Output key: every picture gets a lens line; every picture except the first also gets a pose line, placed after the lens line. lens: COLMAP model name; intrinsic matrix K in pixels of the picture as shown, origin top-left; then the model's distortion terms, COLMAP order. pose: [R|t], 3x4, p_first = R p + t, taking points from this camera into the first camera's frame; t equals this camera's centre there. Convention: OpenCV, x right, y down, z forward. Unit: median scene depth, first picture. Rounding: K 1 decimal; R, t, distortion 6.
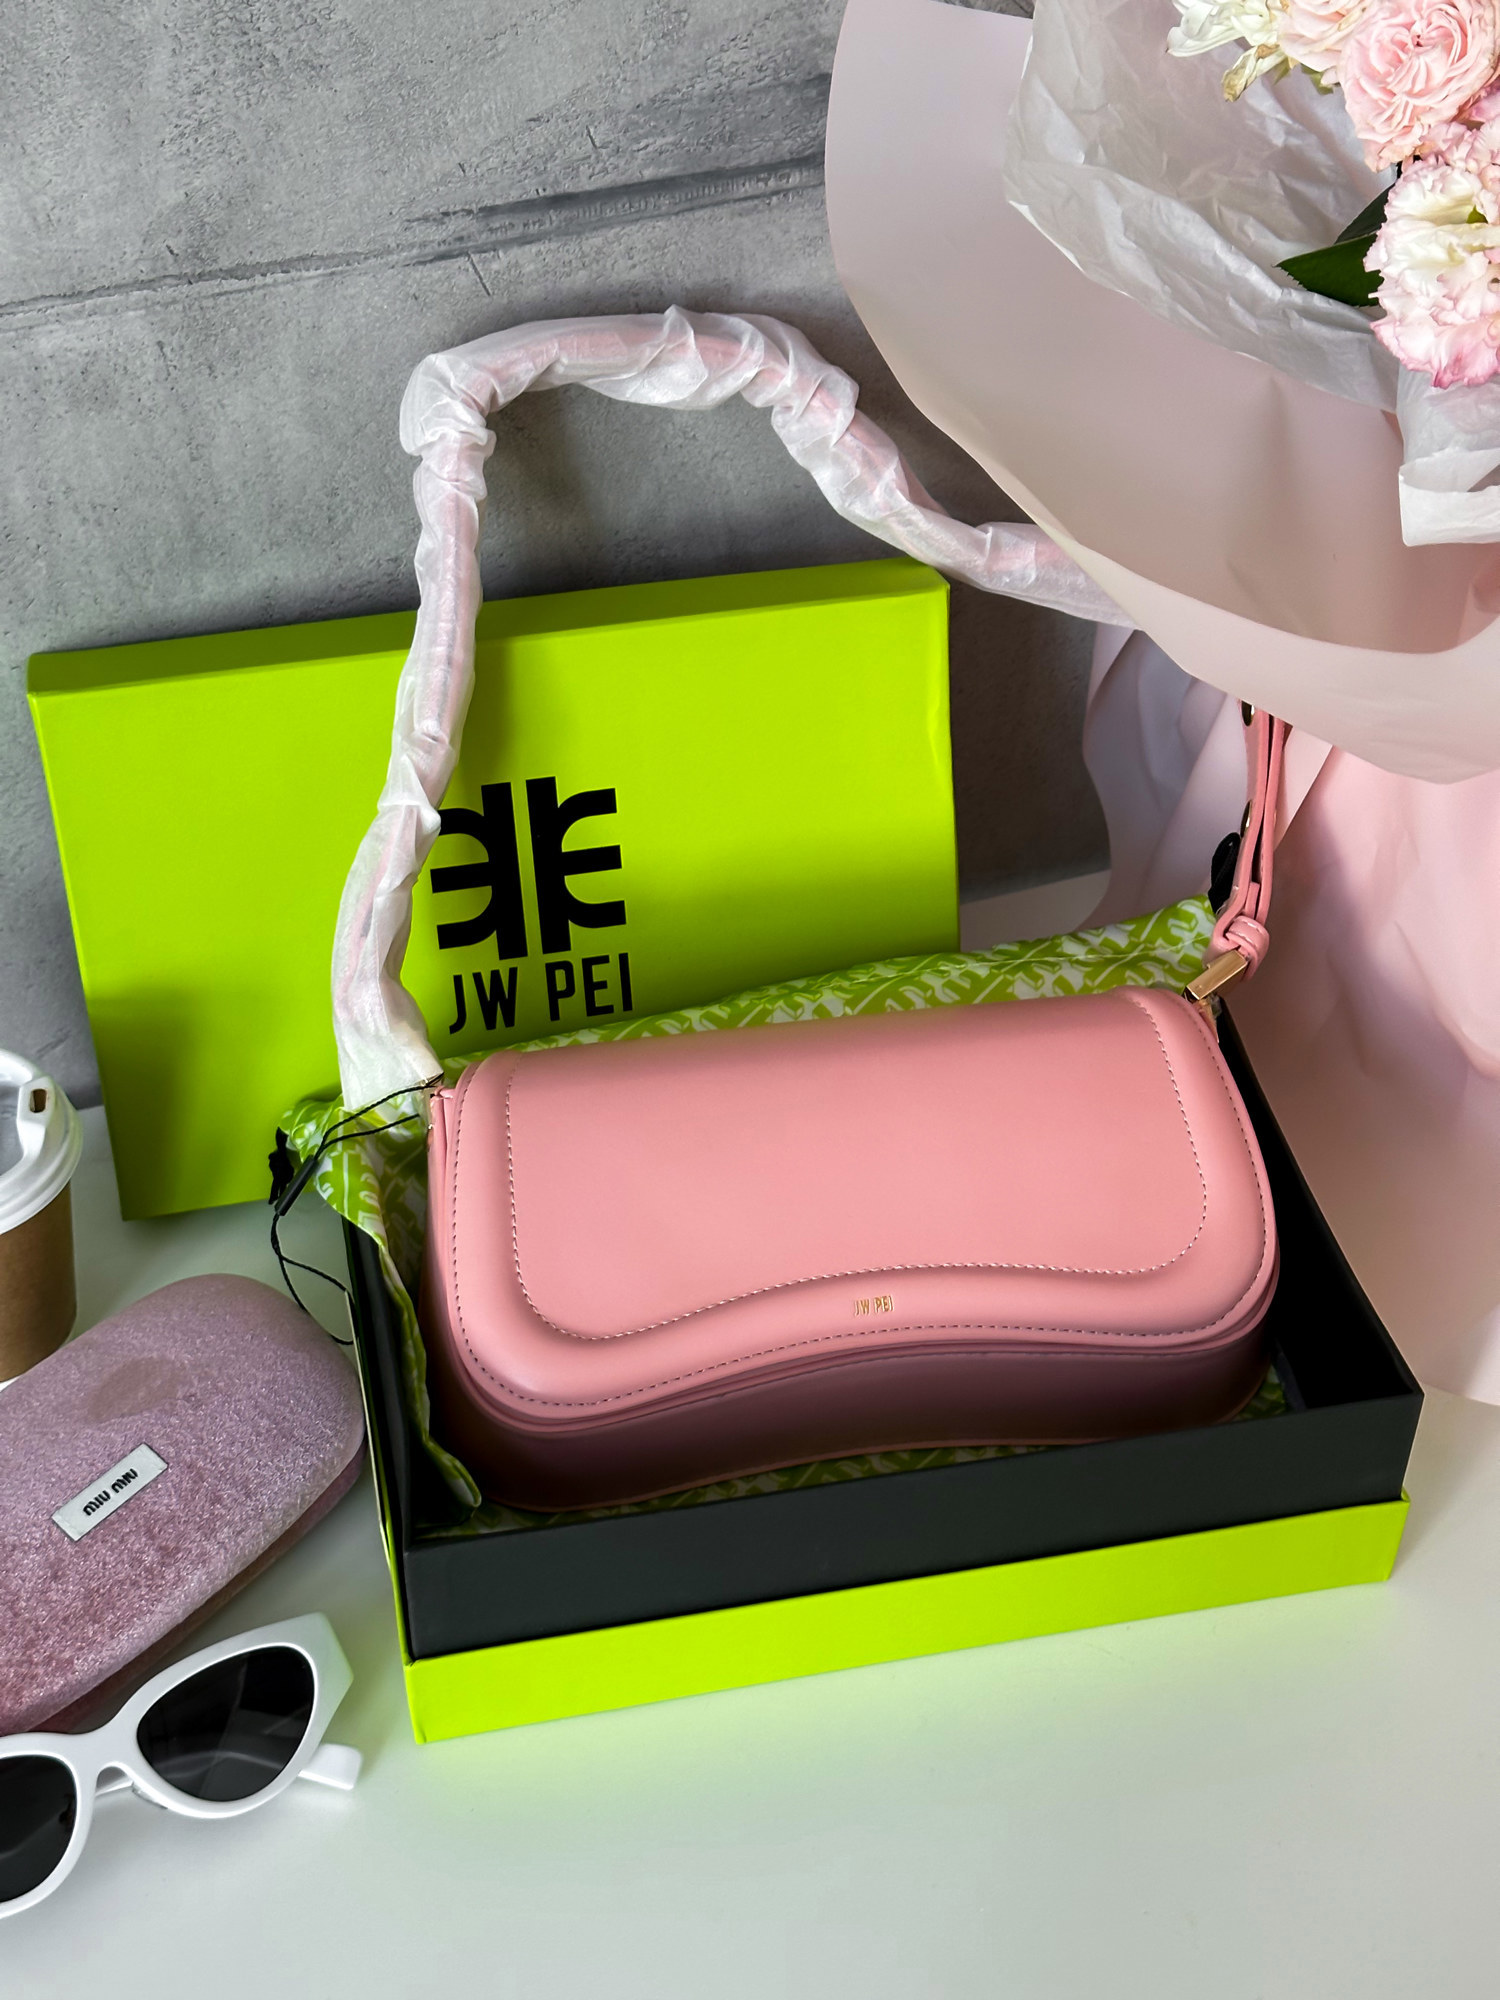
lens RADIAL K [[2775.4, 0, 750.0], [0, 2775.4, 1000.0], [0, 0, 1]] dist [0.283385, -0.386166]
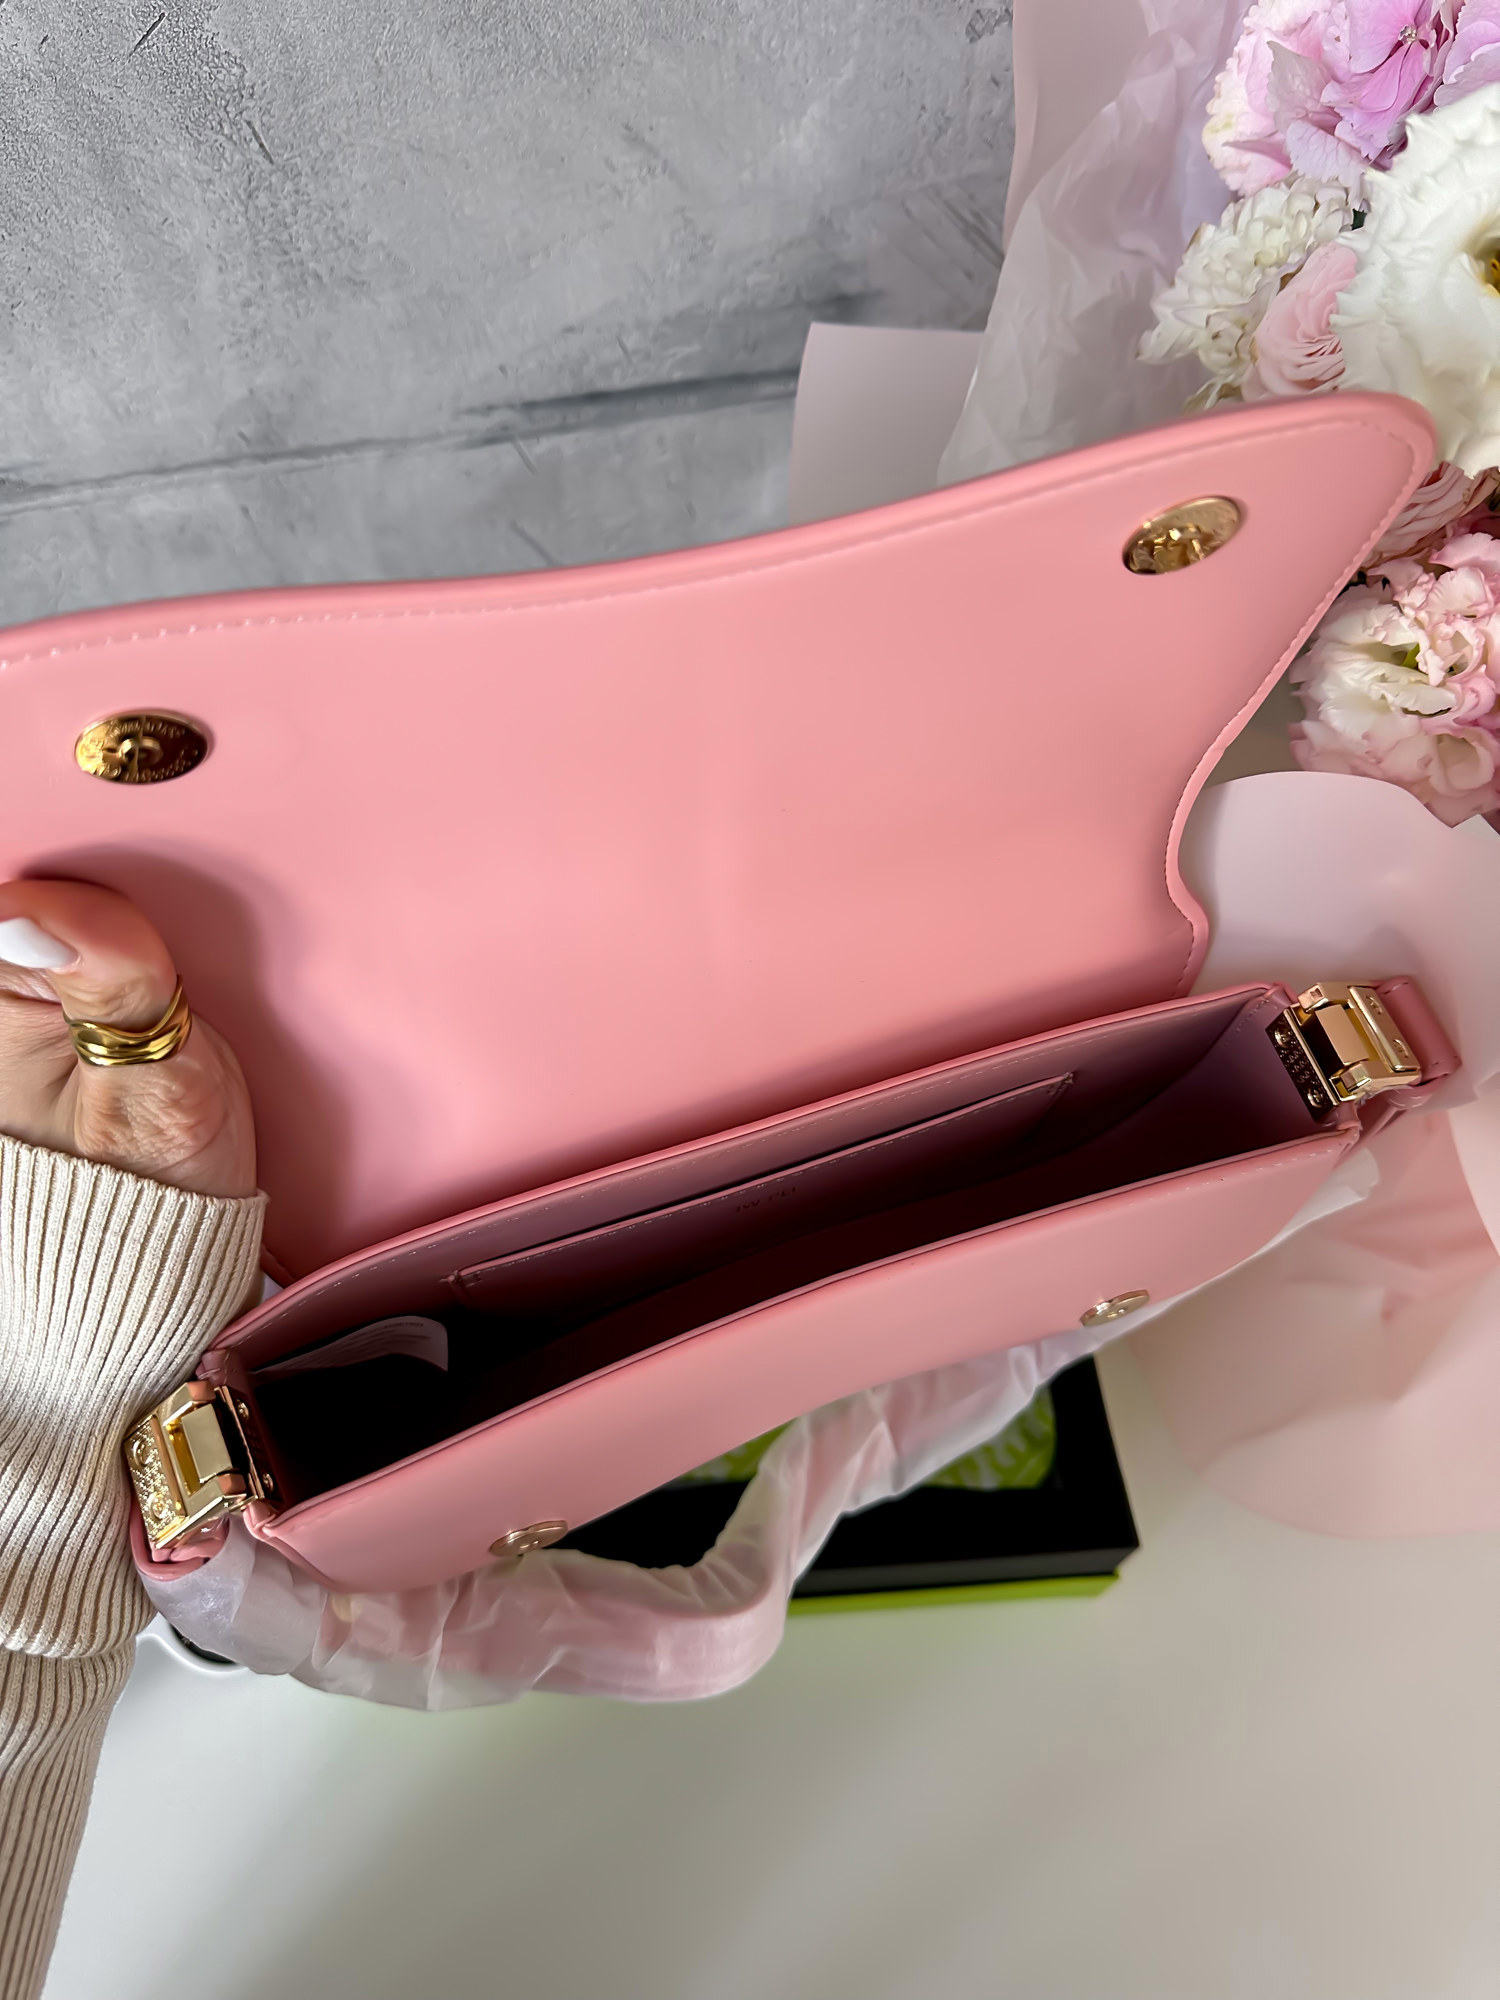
lens RADIAL K [[1456.7, 0, 750.0], [0, 1456.7, 1000.0], [0, 0, 1]] dist [-0.050559, 0.066761]
pose [[0.988466, 0.124407, -0.086358, 0.081068], [-0.097553, 0.959231, 0.265252, -0.229623], [0.115837, -0.253768, 0.960304, 0.426233]]
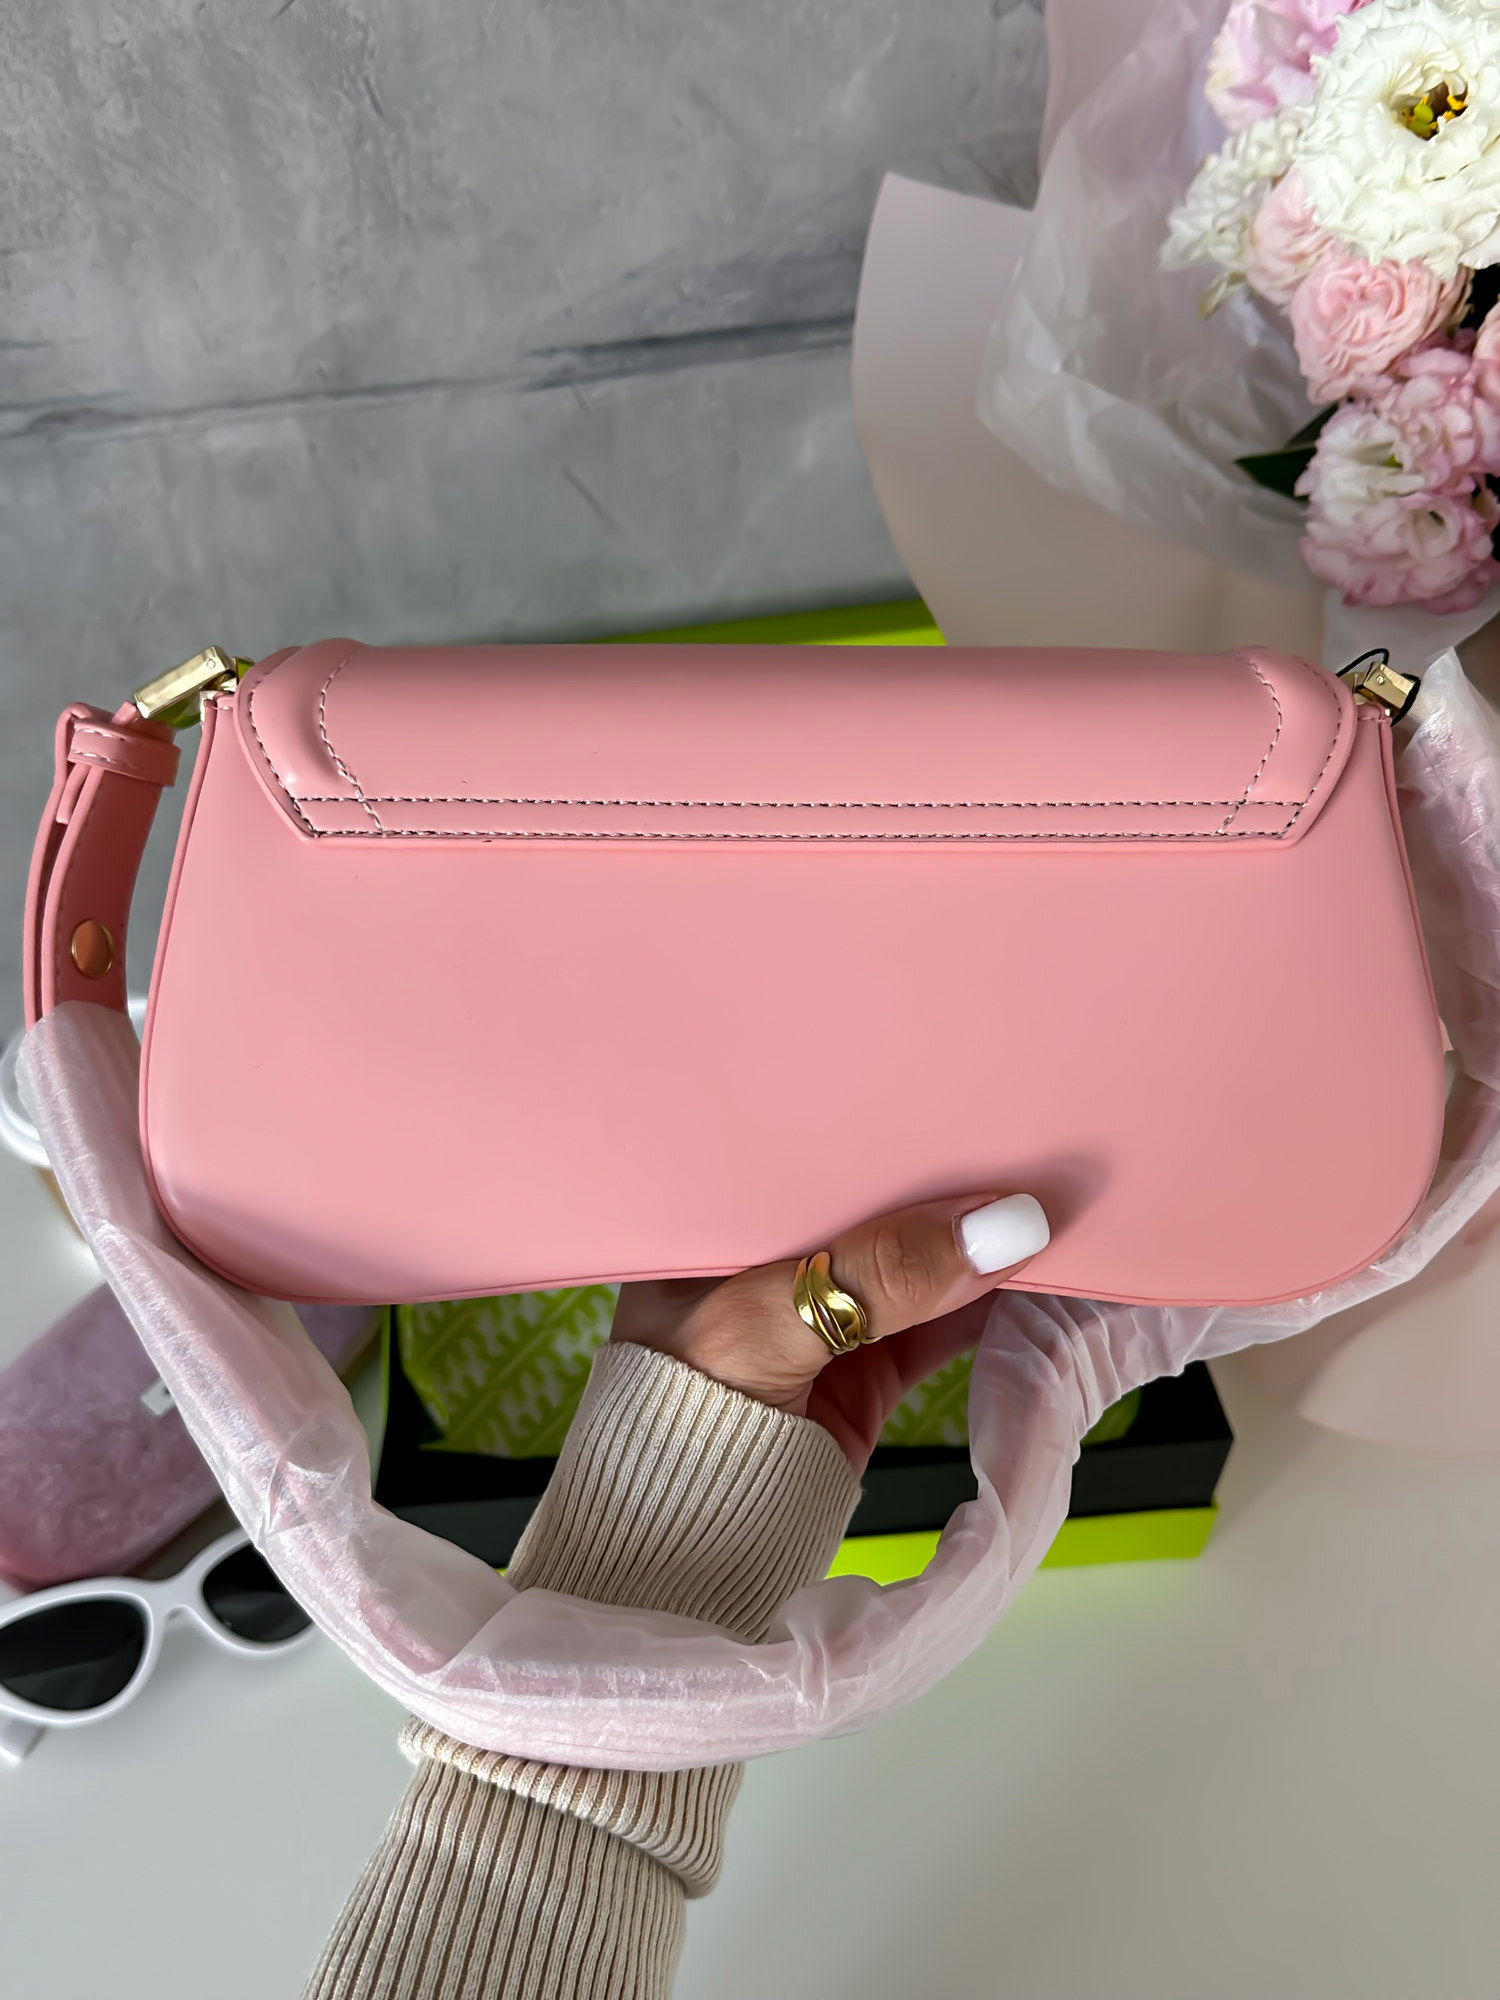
lens RADIAL K [[1921.1, 0, 773.4], [0, 1921.1, 1004.9], [0, 0, 1]] dist [0.063301, -0.018898]
pose [[0.993998, 0.088375, -0.064487, 0.067621], [-0.080969, 0.990674, 0.109589, -0.107224], [0.073570, -0.103710, 0.991883, 0.177615]]
